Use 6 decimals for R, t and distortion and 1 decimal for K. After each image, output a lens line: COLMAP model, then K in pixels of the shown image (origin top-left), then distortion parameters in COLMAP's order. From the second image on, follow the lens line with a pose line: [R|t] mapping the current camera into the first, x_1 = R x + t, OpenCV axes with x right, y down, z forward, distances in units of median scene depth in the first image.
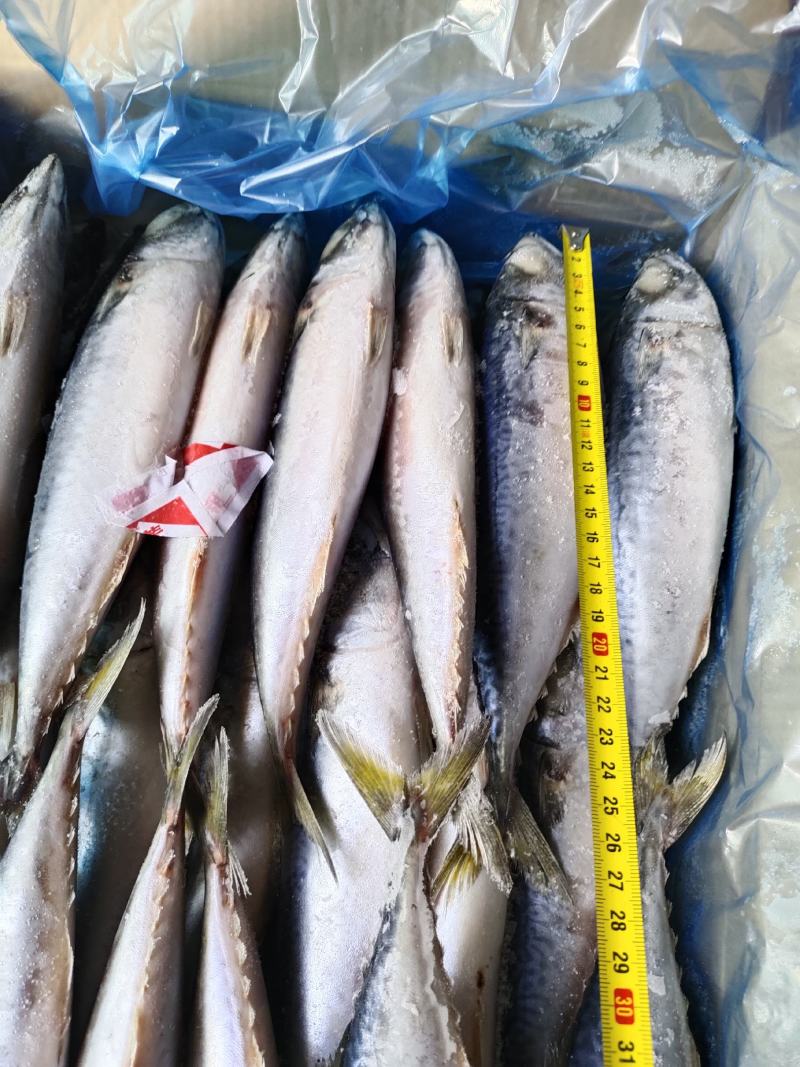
lens RADIAL K [[821.3, 0, 400.0], [0, 821.3, 533.5], [0, 0, 1]] dist [-0.004866, -0.012366]
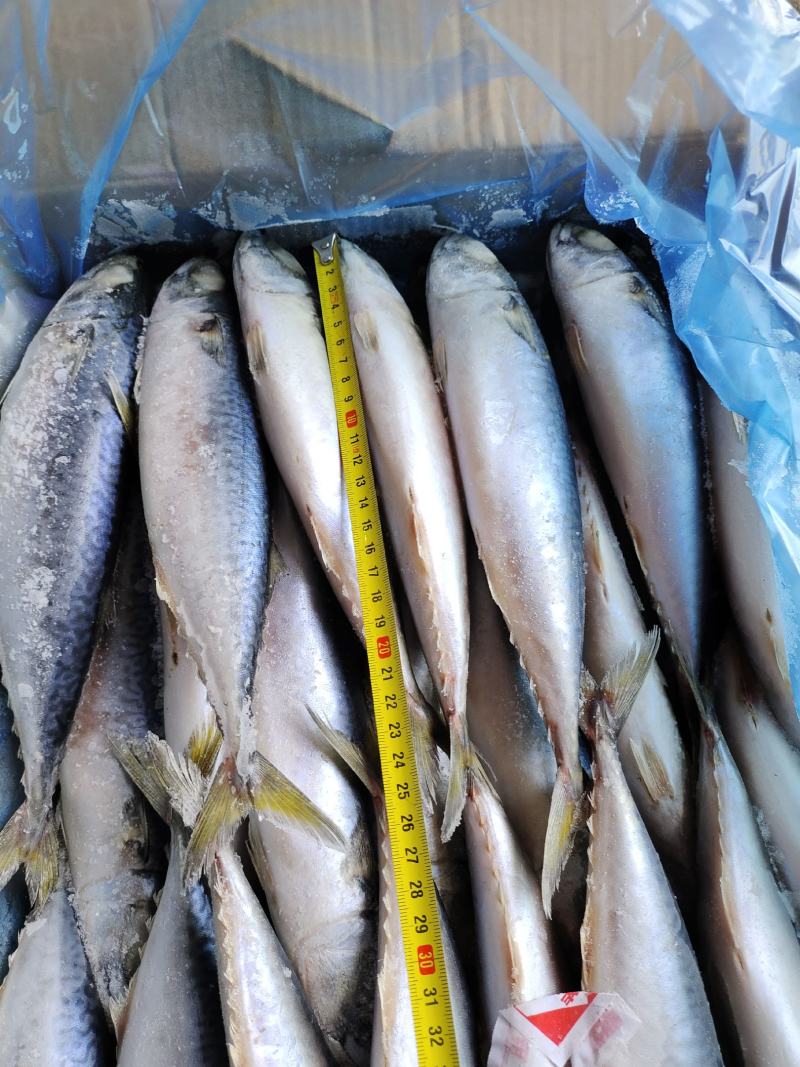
lens RADIAL K [[821.3, 0, 400.0], [0, 821.3, 533.5], [0, 0, 1]] dist [-0.004866, -0.012366]
pose [[-0.970804, 0.228307, -0.073591, -0.167922], [-0.230800, -0.805454, 0.545871, -0.043521], [0.065352, 0.546918, 0.834632, -0.090082]]
